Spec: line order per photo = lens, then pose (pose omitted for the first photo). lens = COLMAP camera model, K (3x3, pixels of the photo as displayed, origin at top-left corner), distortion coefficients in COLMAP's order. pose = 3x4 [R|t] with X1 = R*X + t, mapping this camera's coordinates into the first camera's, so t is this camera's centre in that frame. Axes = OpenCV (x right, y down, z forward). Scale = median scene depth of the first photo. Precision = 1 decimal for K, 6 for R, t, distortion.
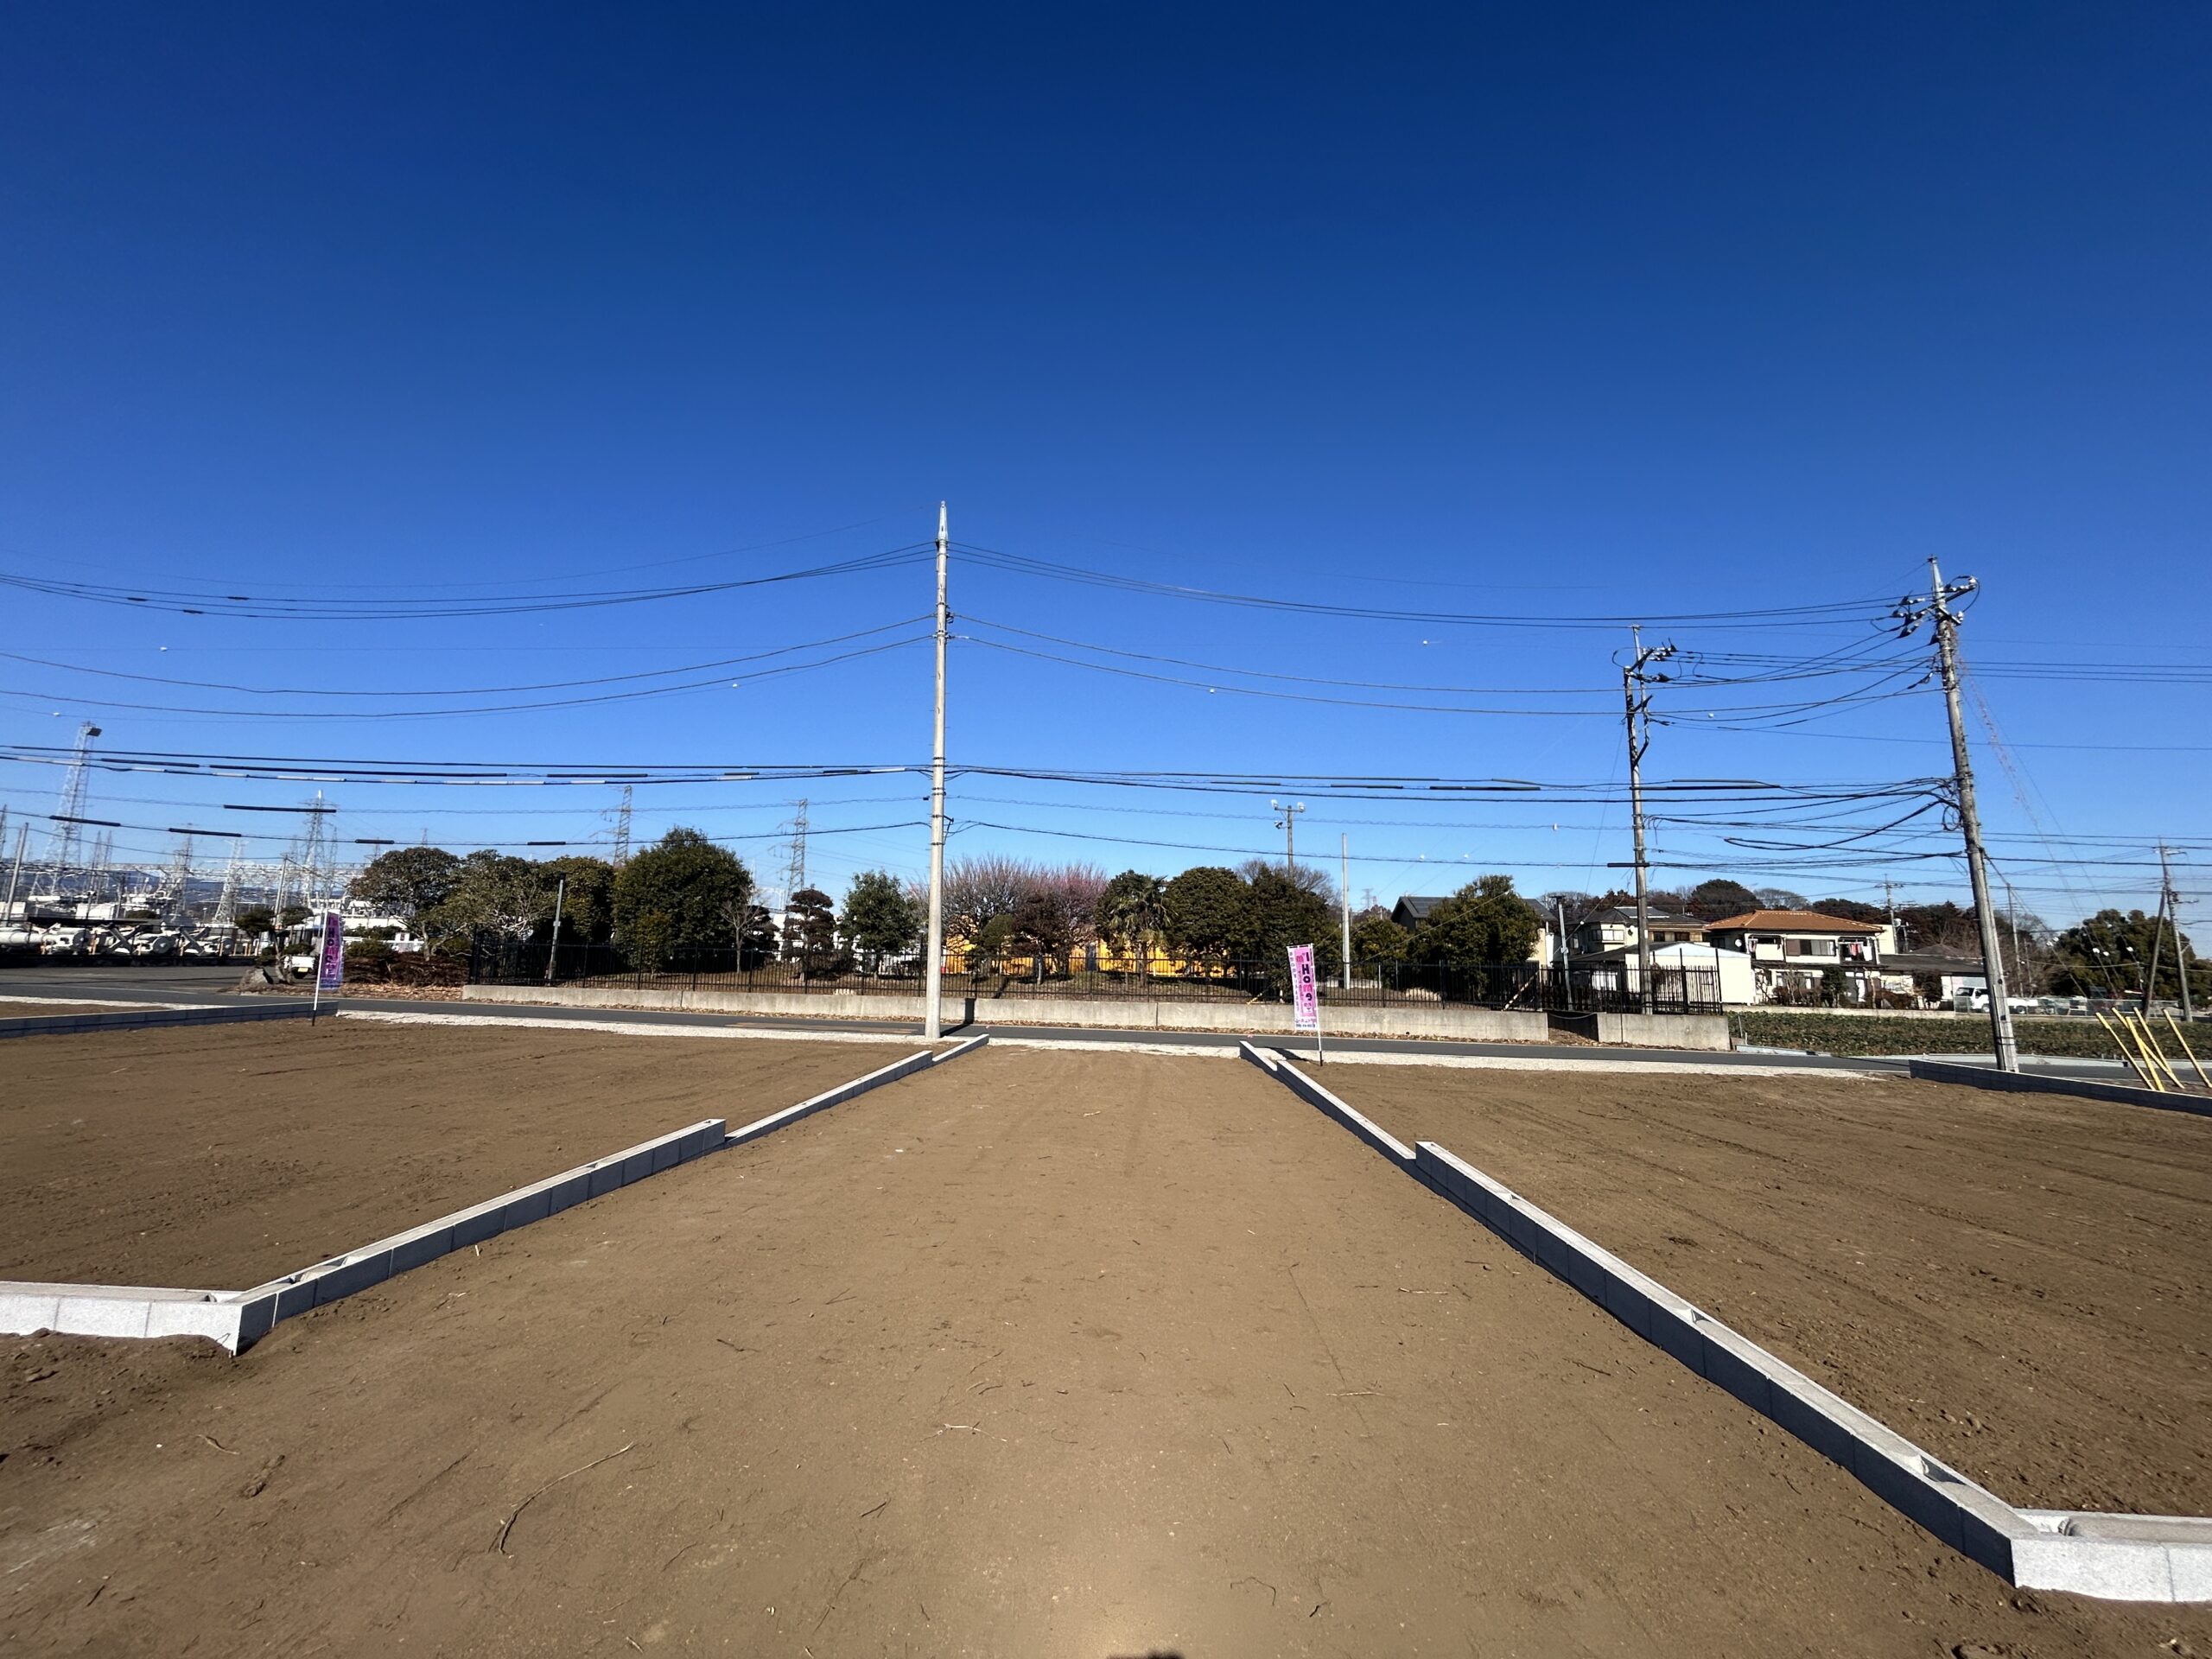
lens RADIAL K [[892.8, 0, 1102.9], [0, 892.8, 825.1], [0, 0, 1]] dist [-0.000306, 0.000473]
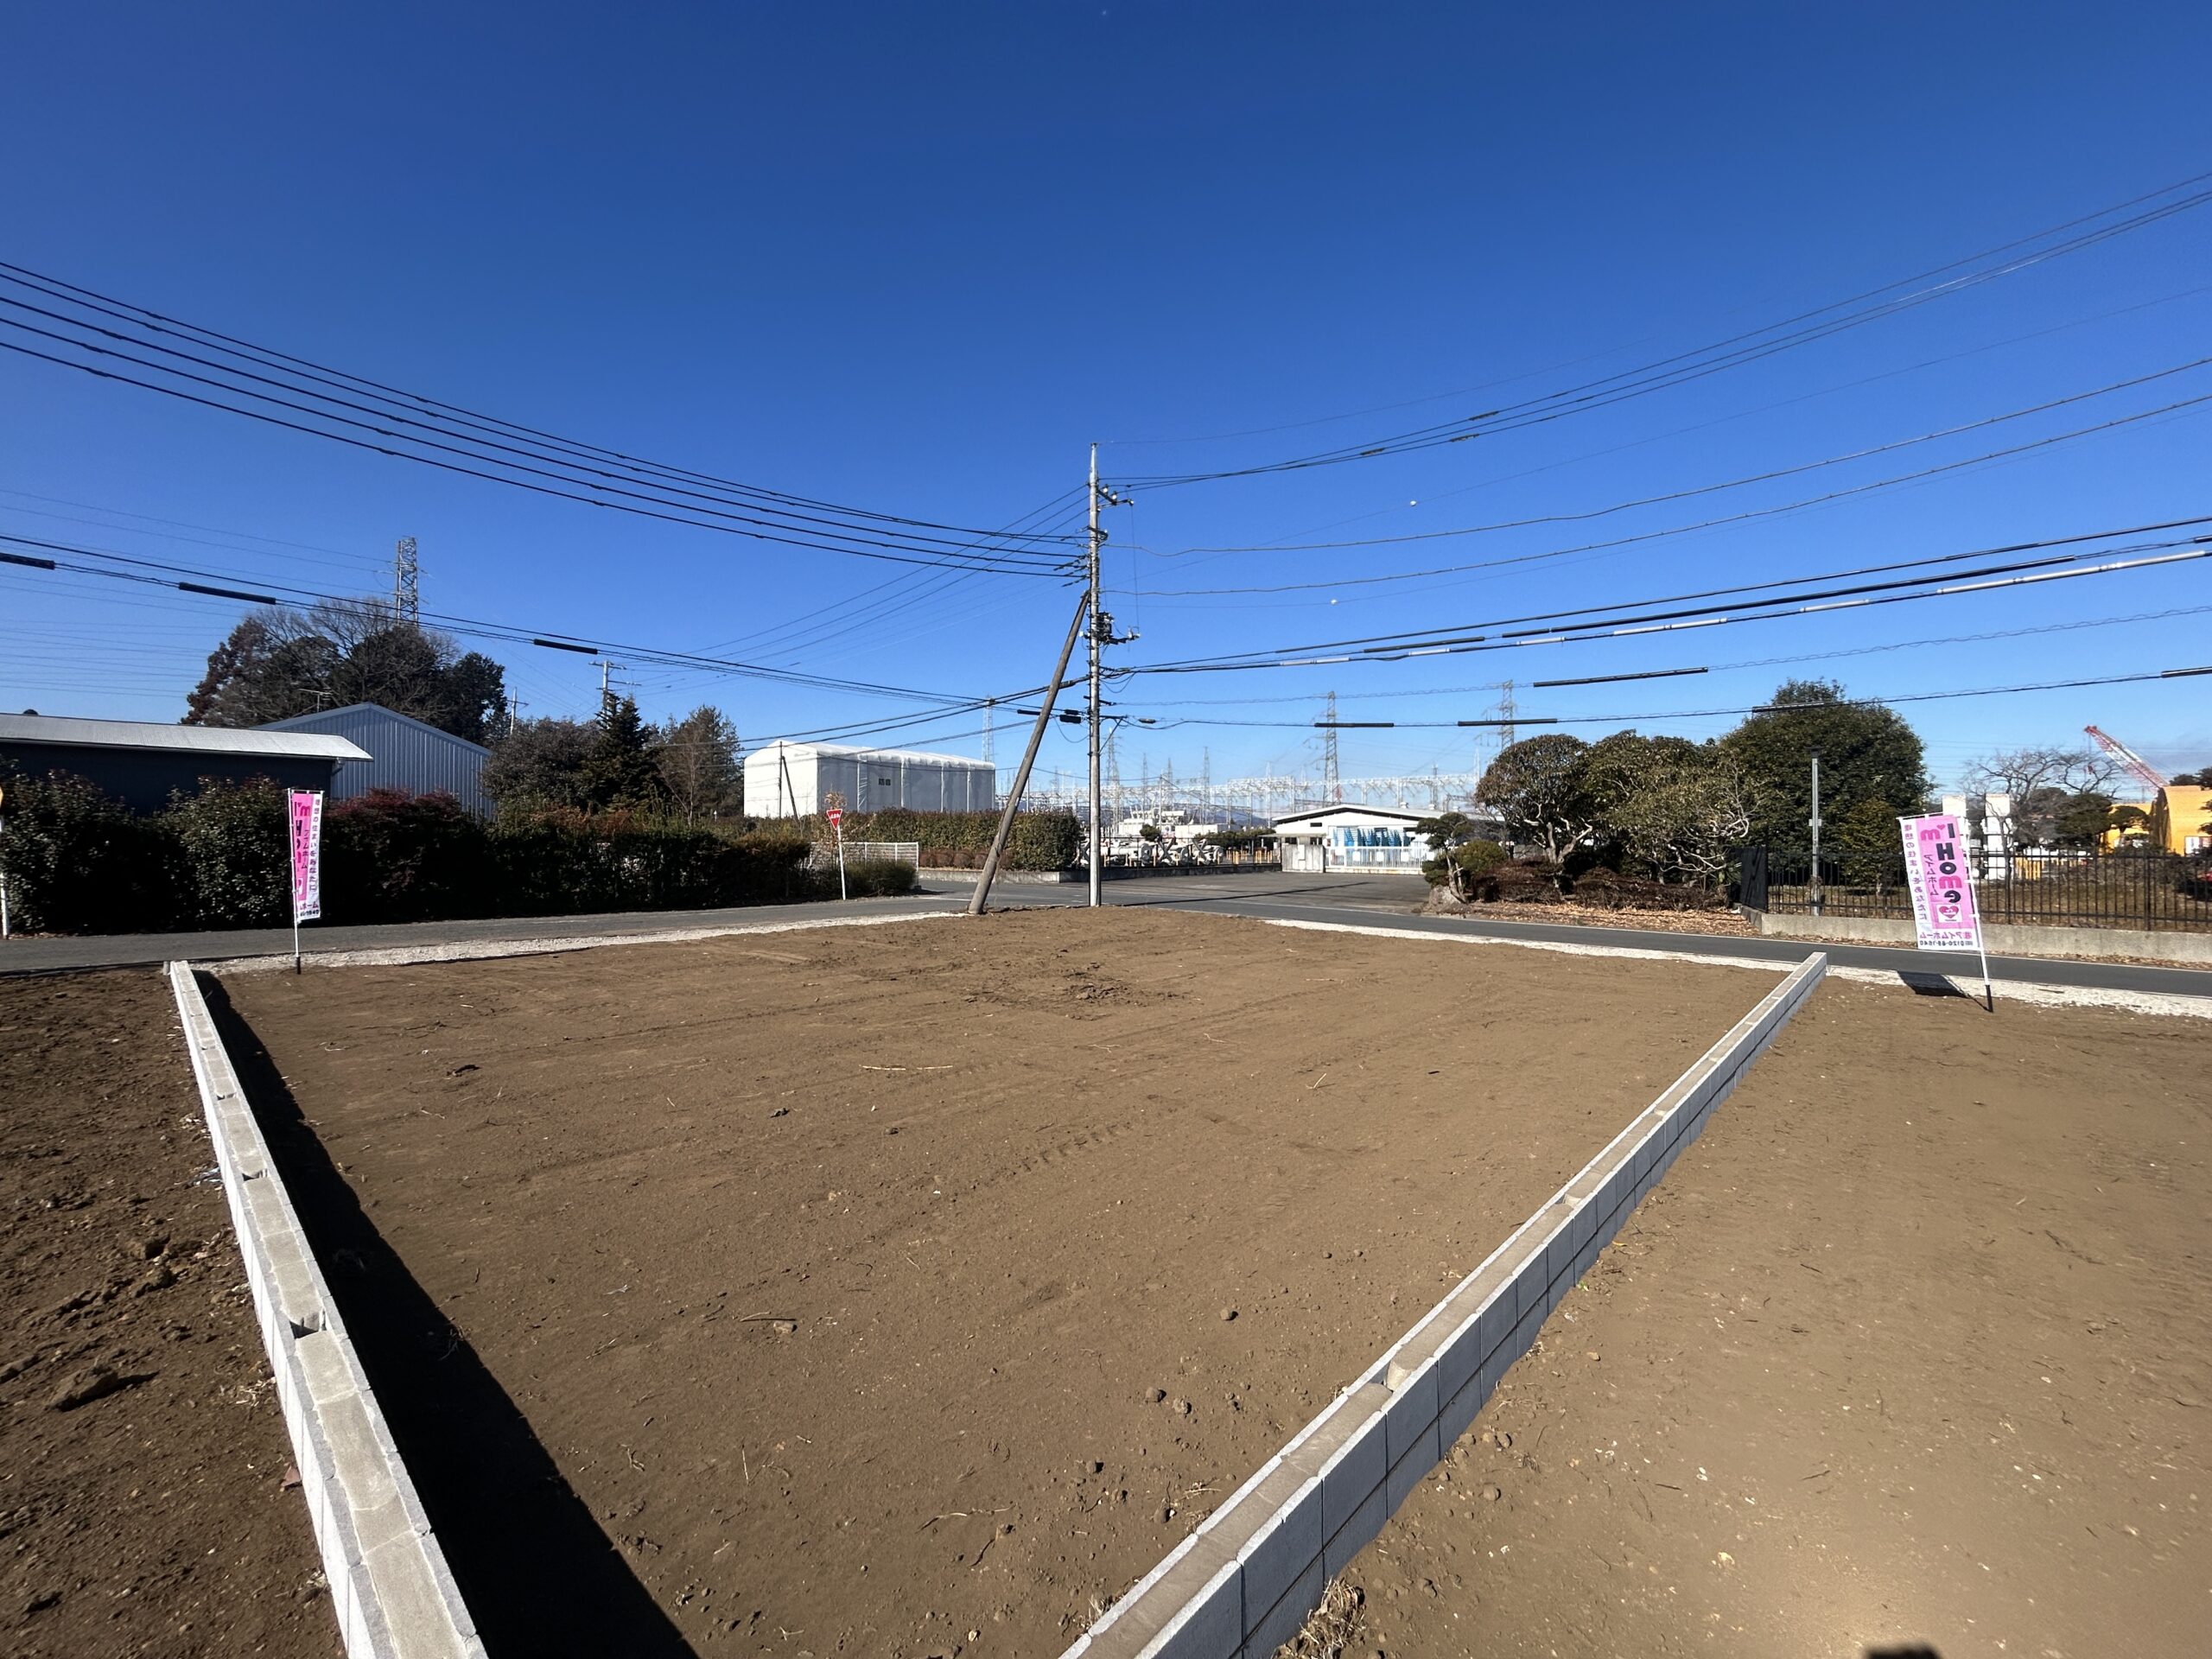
lens RADIAL K [[892.8, 0, 1102.9], [0, 892.8, 825.1], [0, 0, 1]] dist [-0.000306, 0.000473]
pose [[0.760054, -0.035723, -0.648877, -0.556425], [0.113130, 0.990515, 0.077982, -0.002771], [0.639937, -0.132678, 0.756887, 0.124294]]
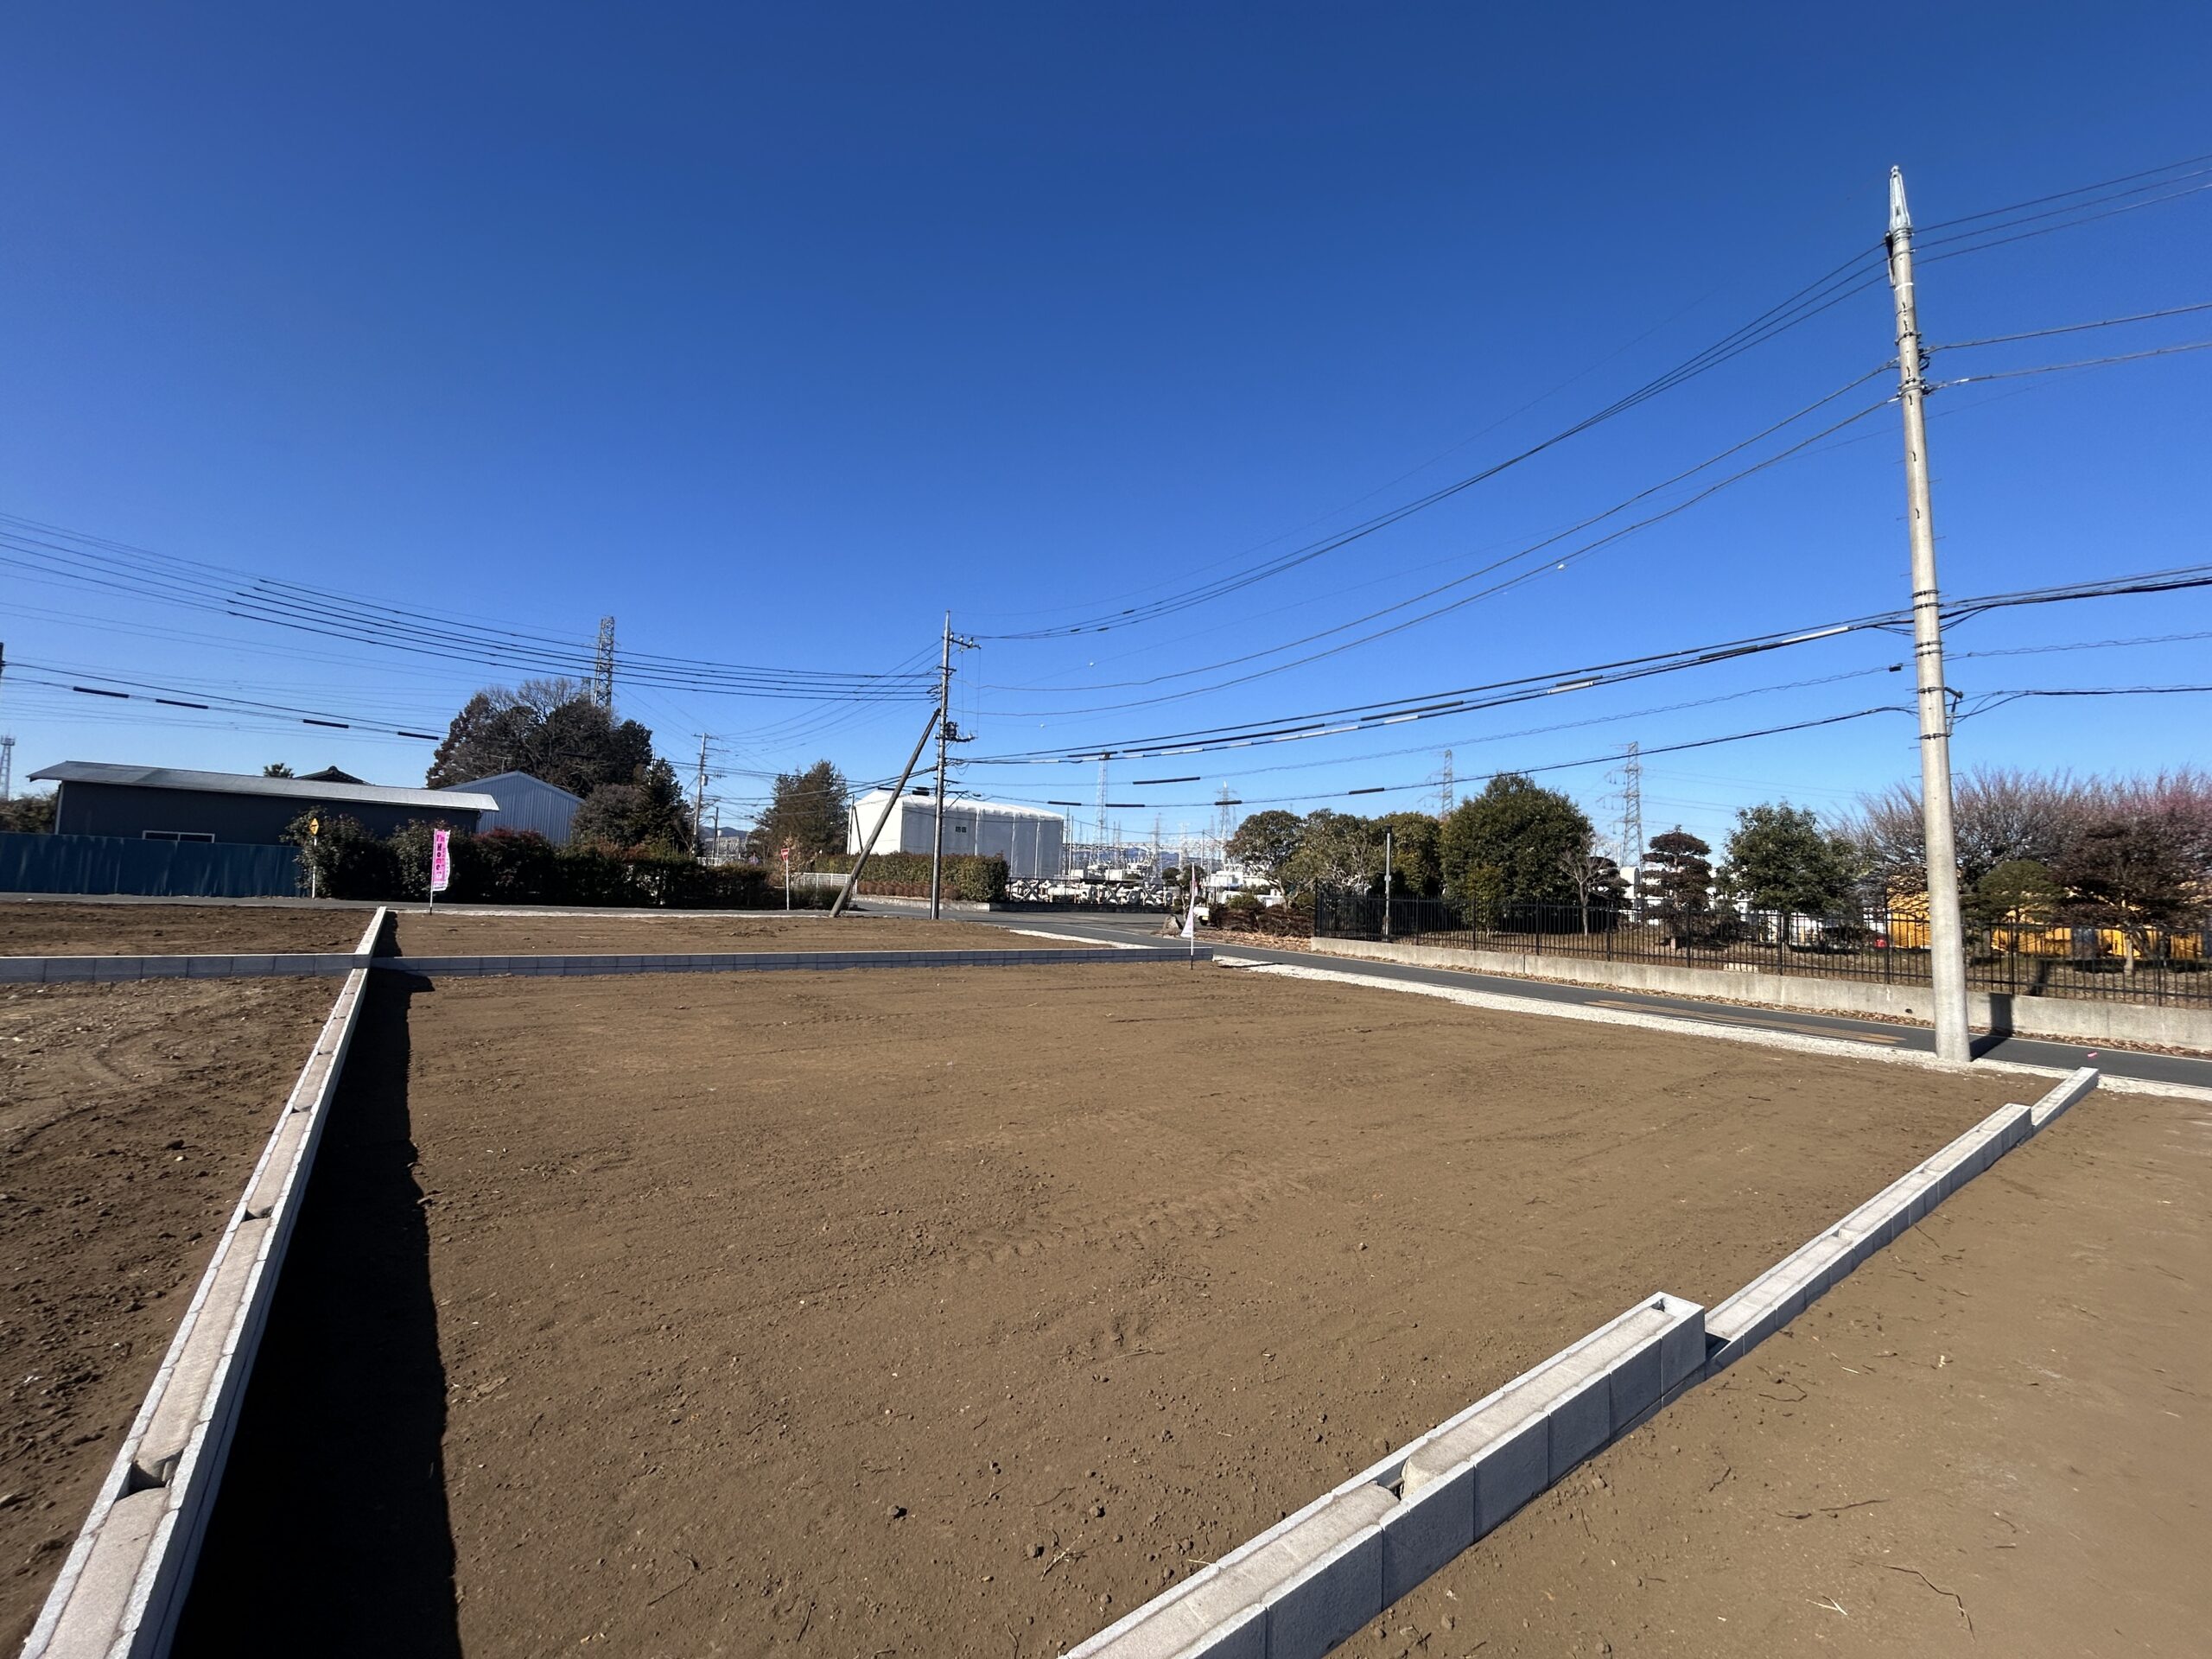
lens RADIAL K [[892.8, 0, 1102.9], [0, 892.8, 825.1], [0, 0, 1]] dist [-0.000306, 0.000473]
pose [[0.647864, -0.053518, -0.759874, -0.064150], [0.088658, 0.996047, 0.005437, 0.018469], [0.756579, -0.070891, 0.650048, 0.124882]]
